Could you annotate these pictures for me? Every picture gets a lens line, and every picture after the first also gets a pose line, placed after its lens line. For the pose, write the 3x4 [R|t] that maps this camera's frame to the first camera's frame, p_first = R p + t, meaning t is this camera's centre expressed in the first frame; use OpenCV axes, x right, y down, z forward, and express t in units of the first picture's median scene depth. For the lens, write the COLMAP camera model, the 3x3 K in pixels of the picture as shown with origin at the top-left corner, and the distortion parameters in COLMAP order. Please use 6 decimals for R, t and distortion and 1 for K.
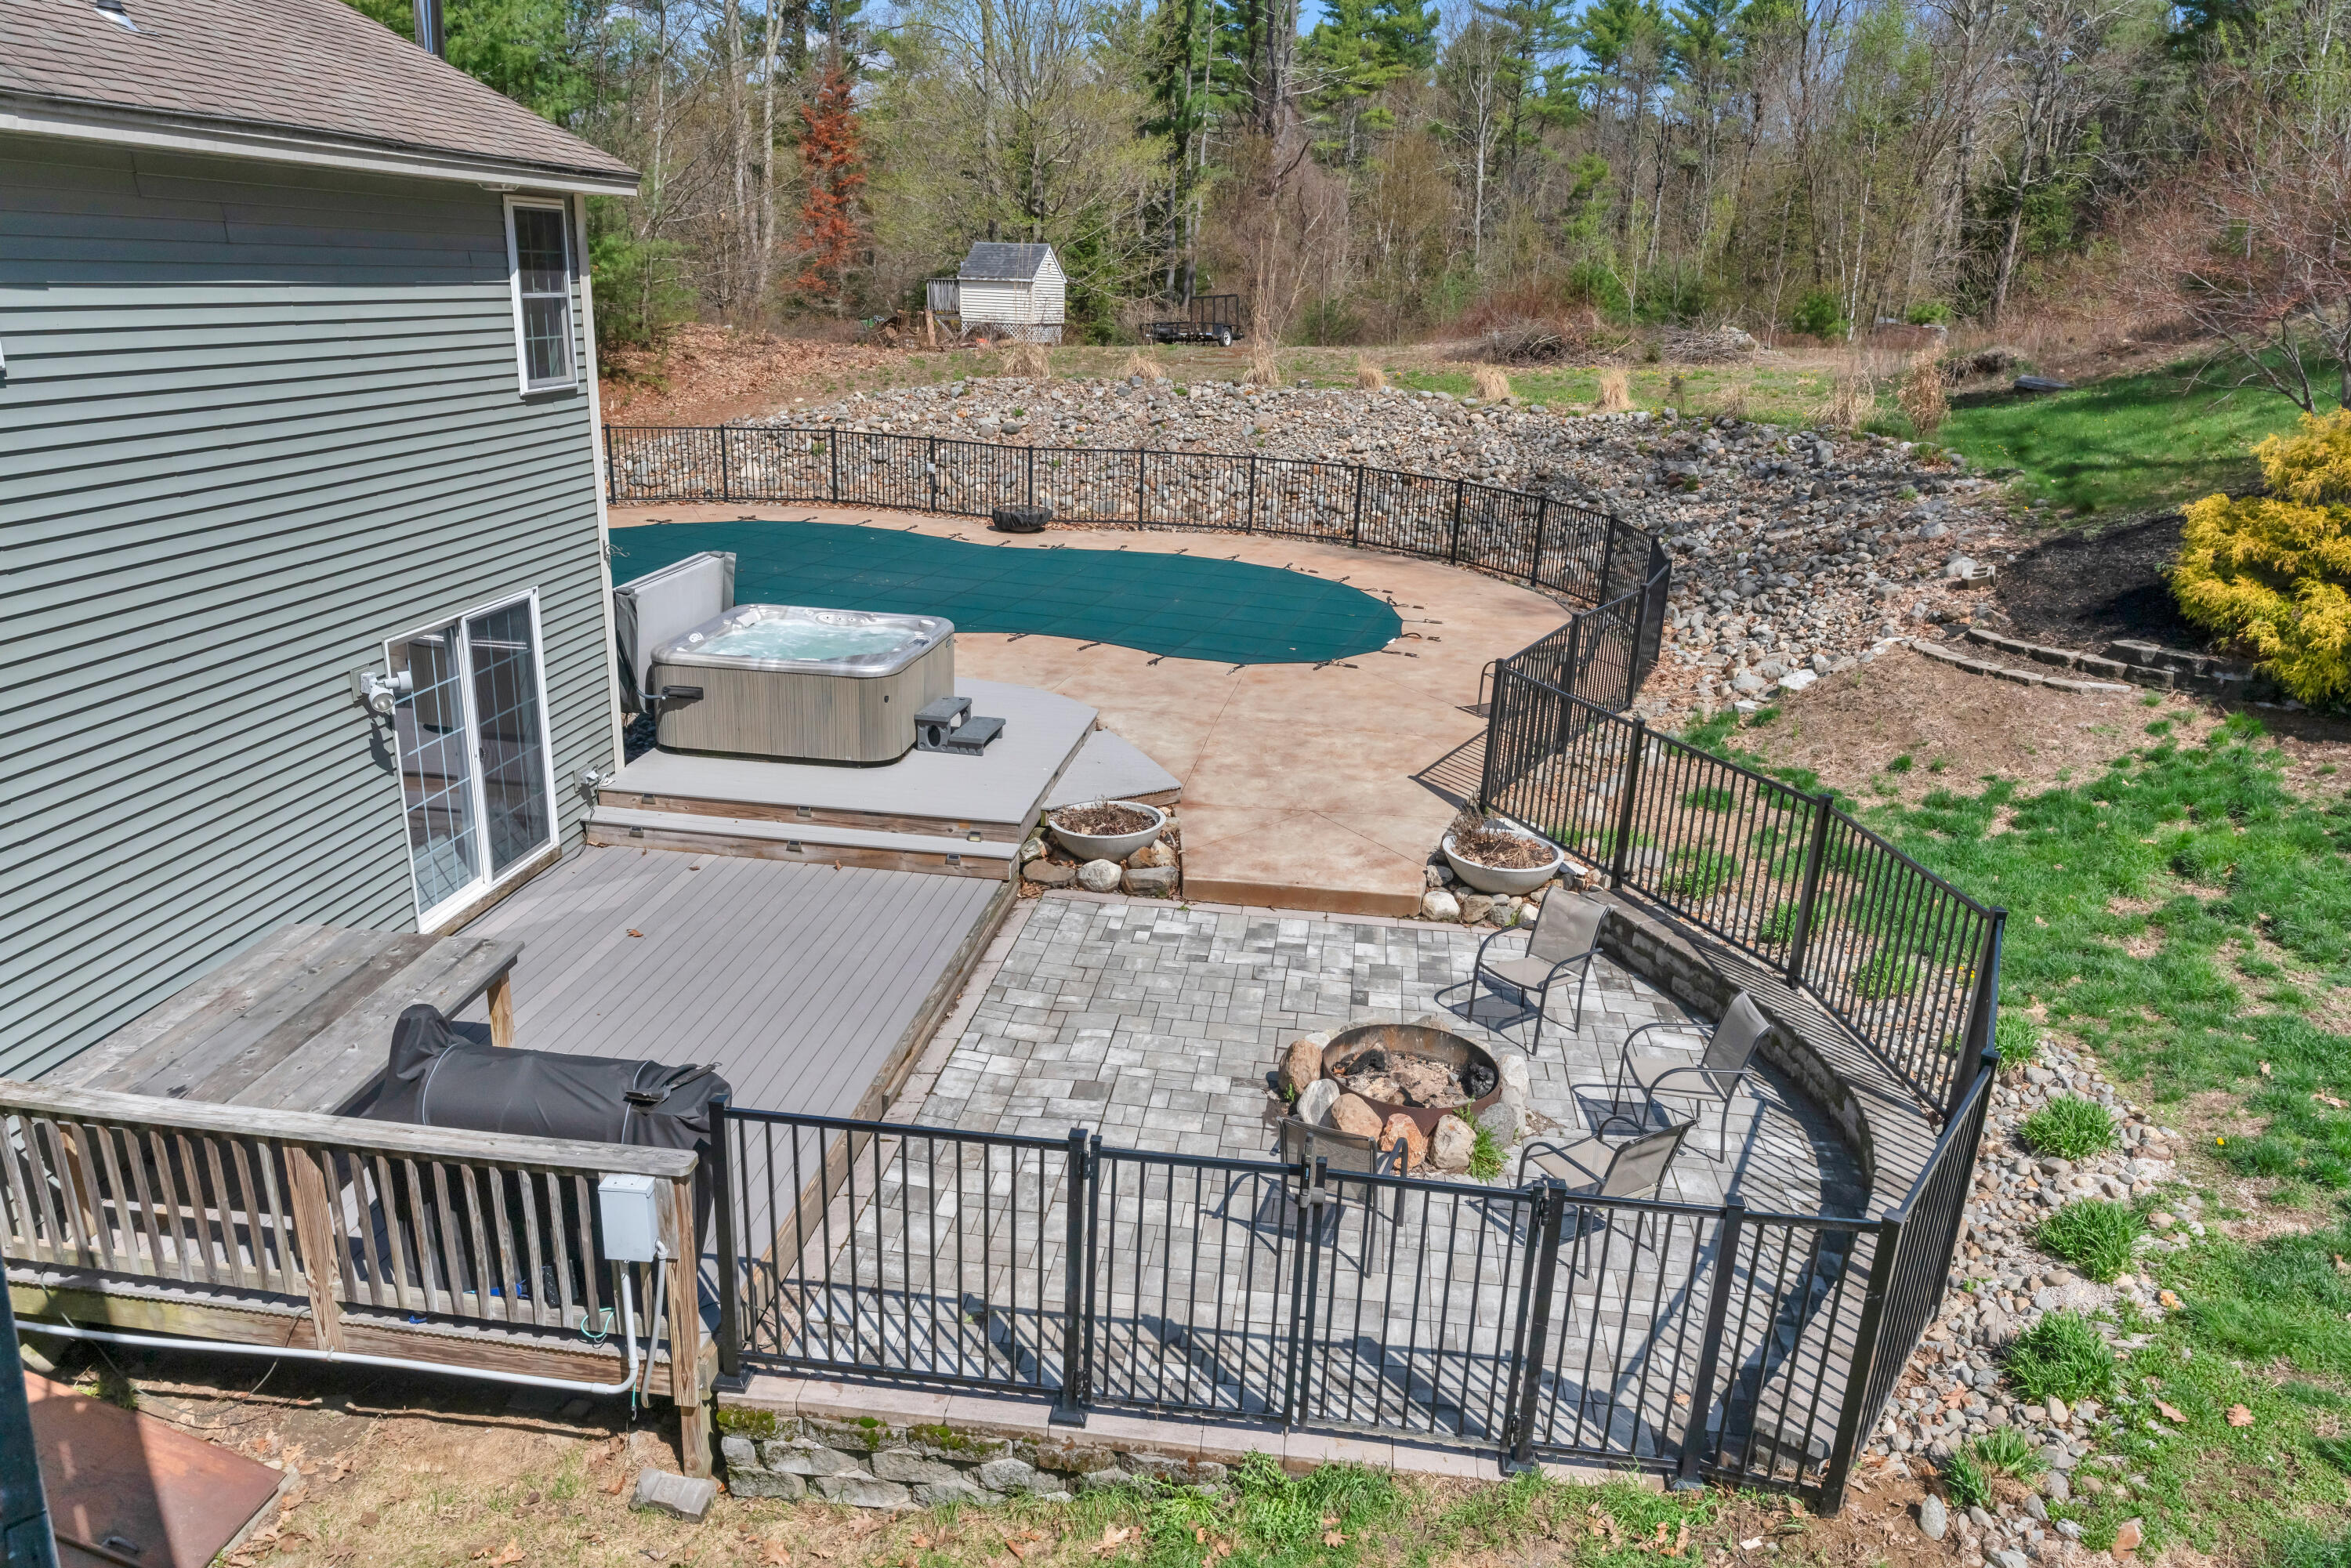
lens RADIAL K [[1568.1, 0, 1175.5], [0, 1568.1, 784.0], [0, 0, 1]] dist [0.000200, 0.000399]
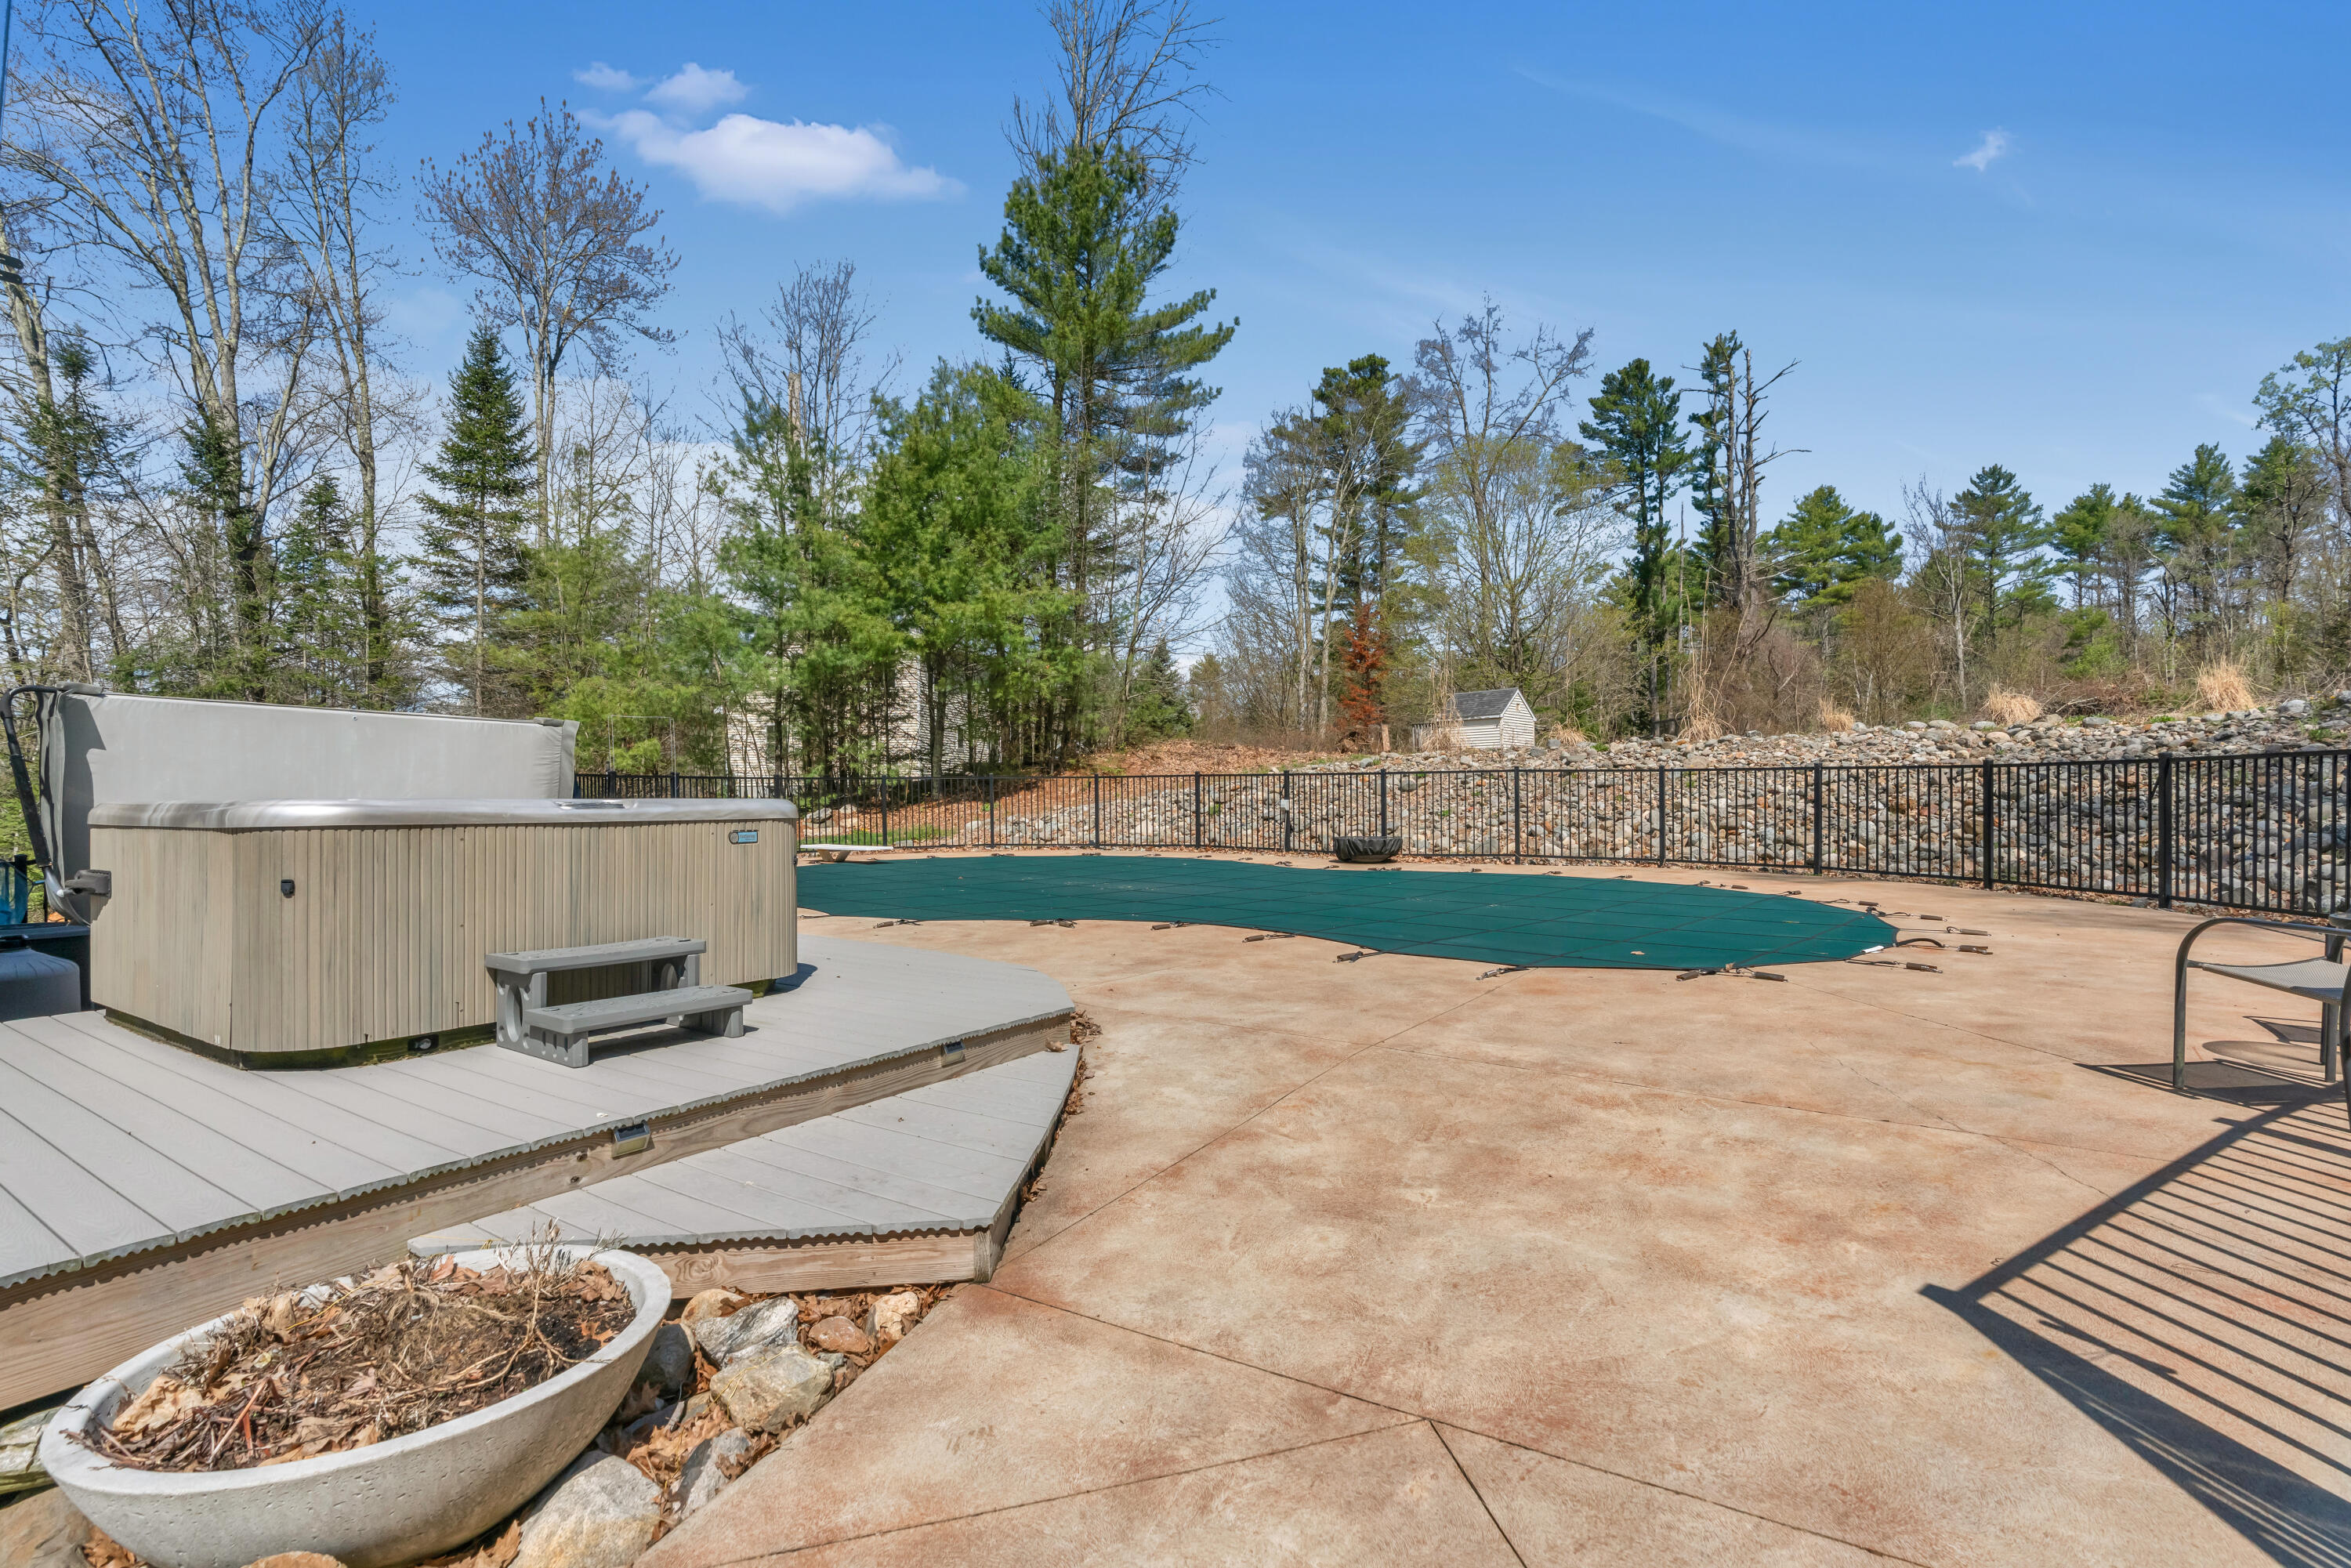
lens RADIAL K [[1083.9, 0, 1175.5], [0, 1083.9, 784.0], [0, 0, 1]] dist [-0.003860, -0.000044]
pose [[0.899385, -0.049475, -0.434348, 0.066450], [-0.097734, 0.945670, -0.310091, -0.008787], [0.426092, 0.321342, 0.845686, 0.439685]]
